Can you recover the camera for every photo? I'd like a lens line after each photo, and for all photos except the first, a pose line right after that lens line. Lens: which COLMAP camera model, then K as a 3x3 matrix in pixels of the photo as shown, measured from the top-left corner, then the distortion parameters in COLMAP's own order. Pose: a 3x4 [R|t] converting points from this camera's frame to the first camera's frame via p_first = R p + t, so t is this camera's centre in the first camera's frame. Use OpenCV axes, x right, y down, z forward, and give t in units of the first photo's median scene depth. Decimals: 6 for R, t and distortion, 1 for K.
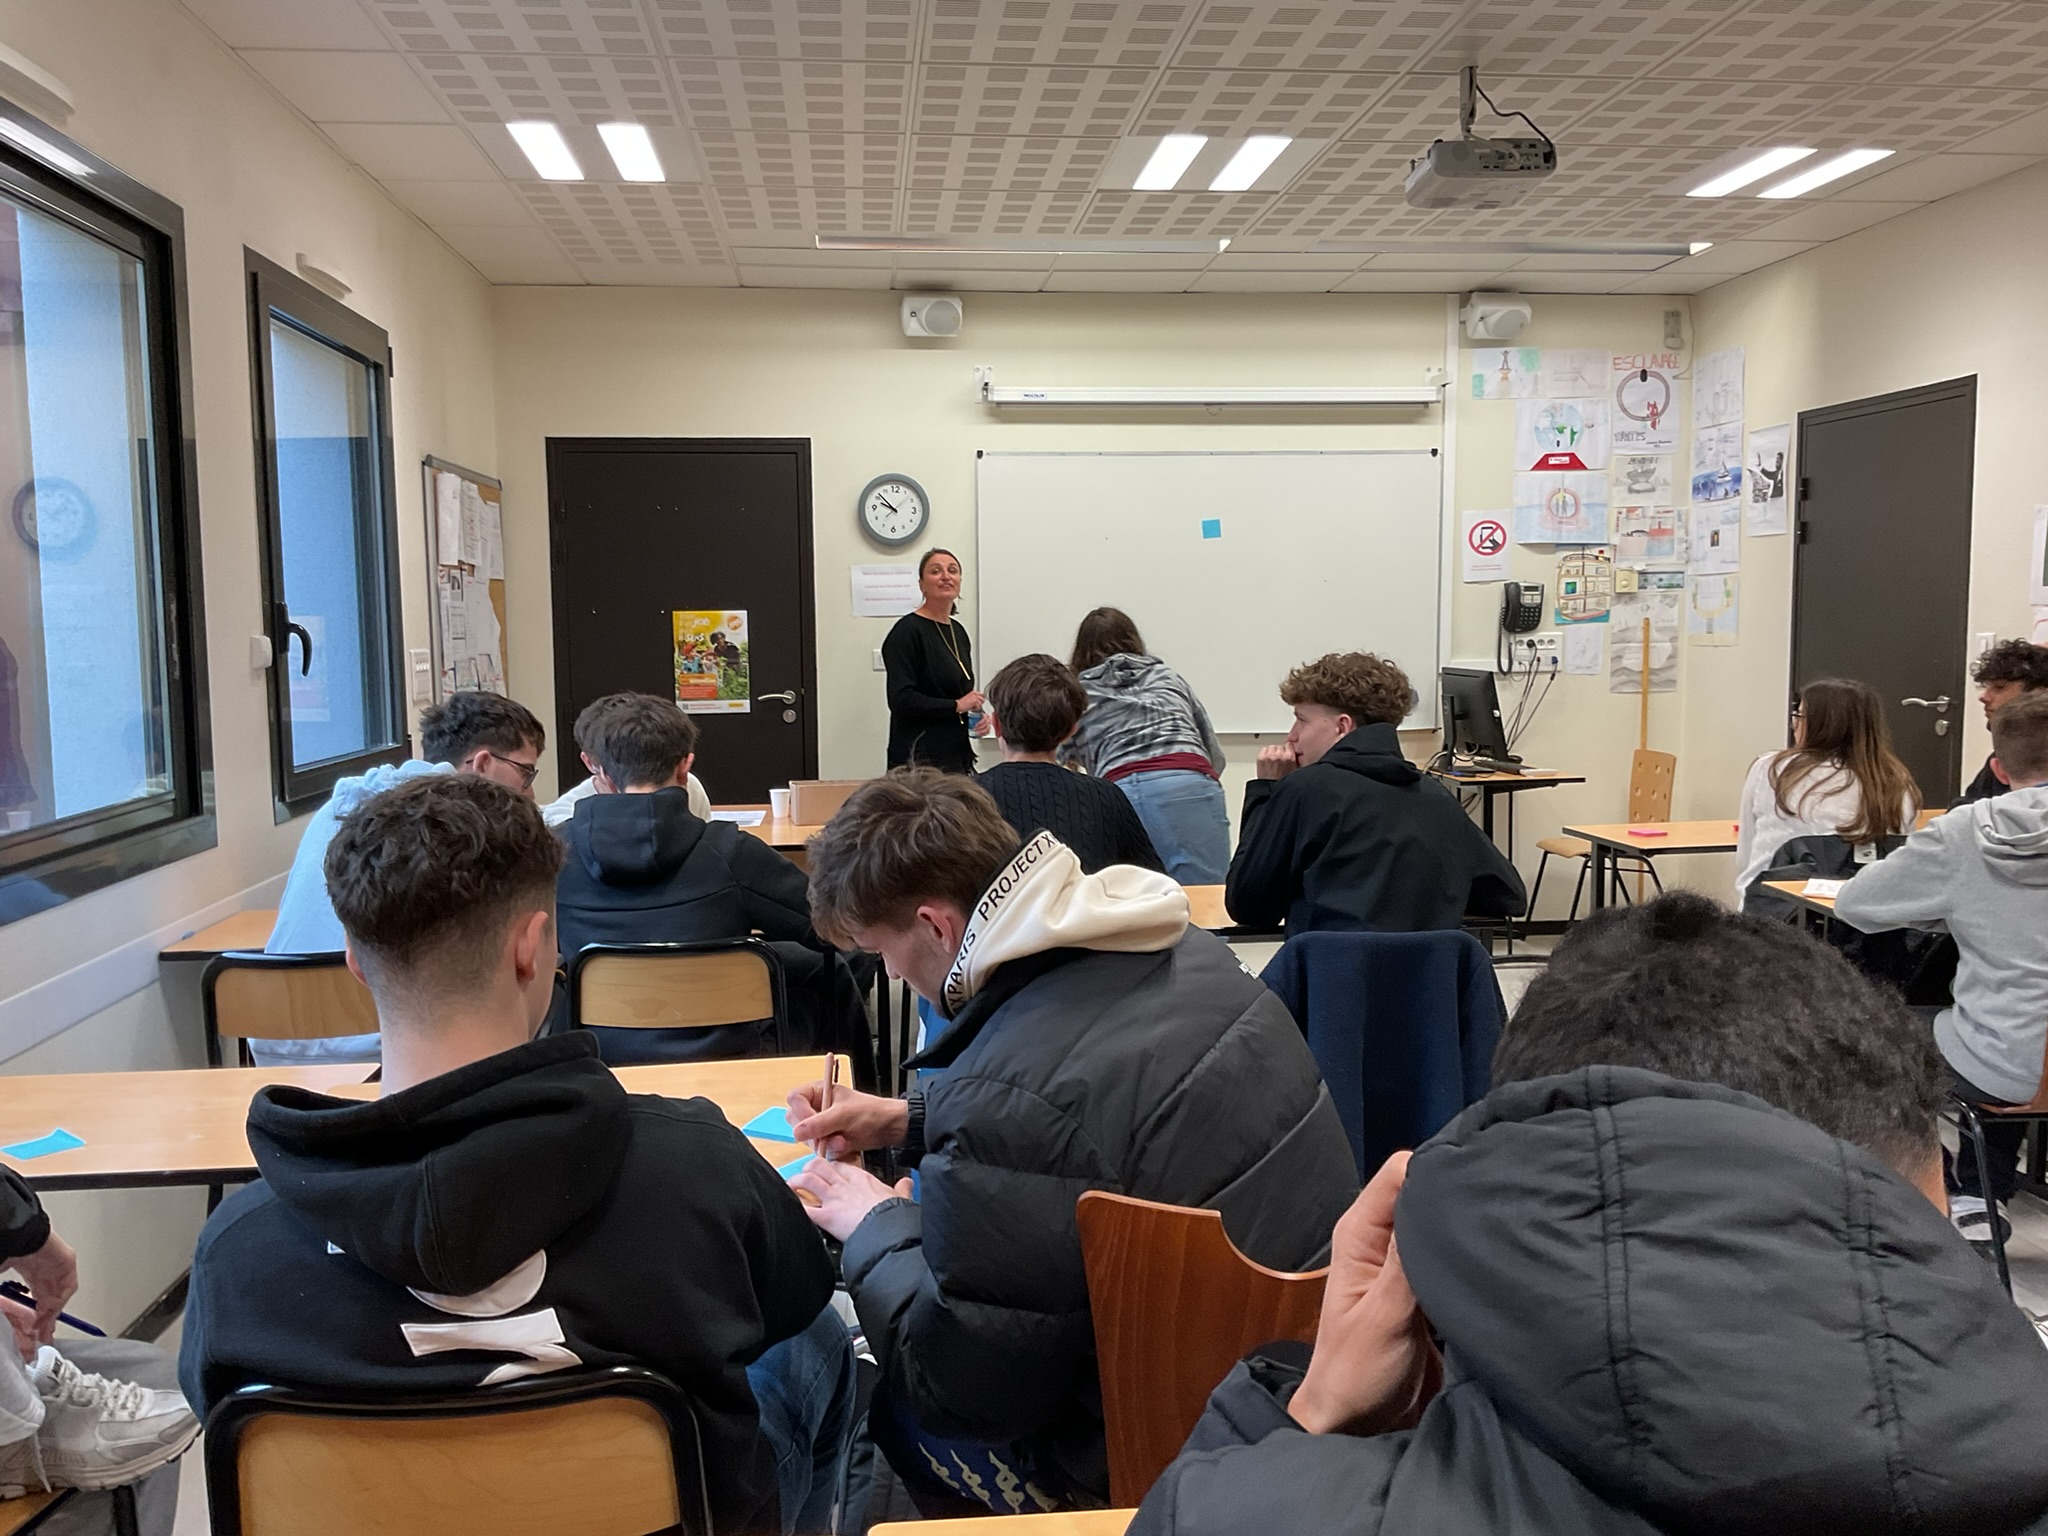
lens RADIAL K [[1743.0, 0, 1018.1], [0, 1743.0, 775.3], [0, 0, 1]] dist [-0.014092, -0.040692]
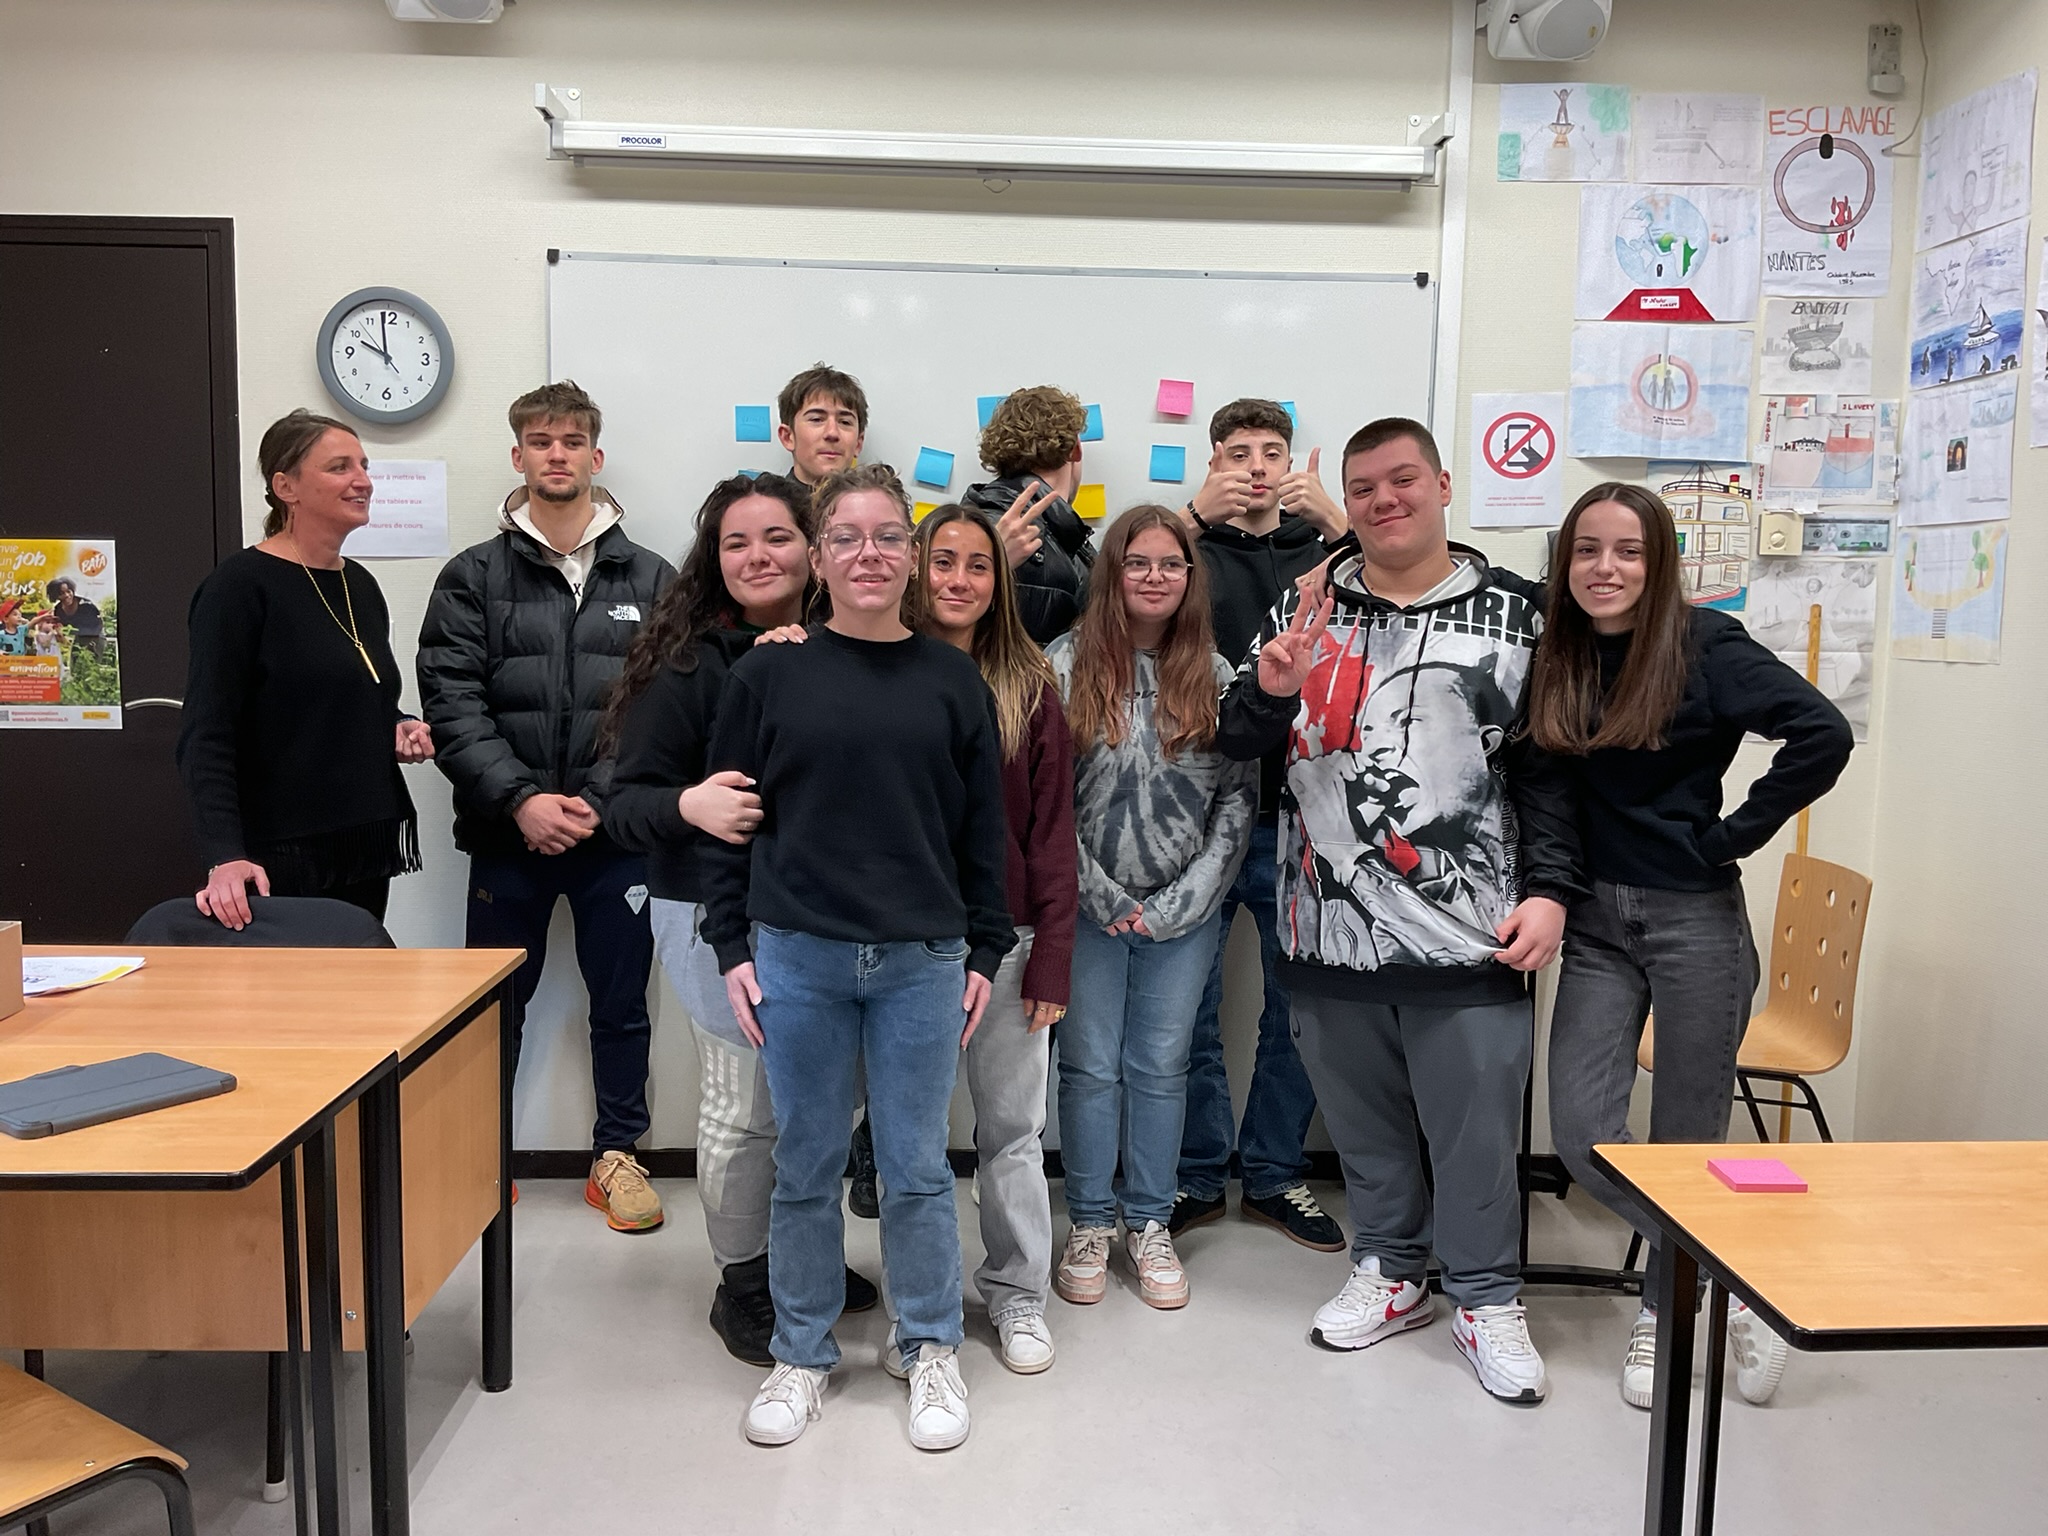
lens RADIAL K [[1743.0, 0, 1045.0], [0, 1743.0, 765.6], [0, 0, 1]] dist [-0.014092, -0.040692]
pose [[0.998698, 0.033941, -0.038072, 0.149457], [-0.033823, 0.999421, 0.003741, -0.035836], [0.038177, -0.002449, 0.999268, 0.465606]]
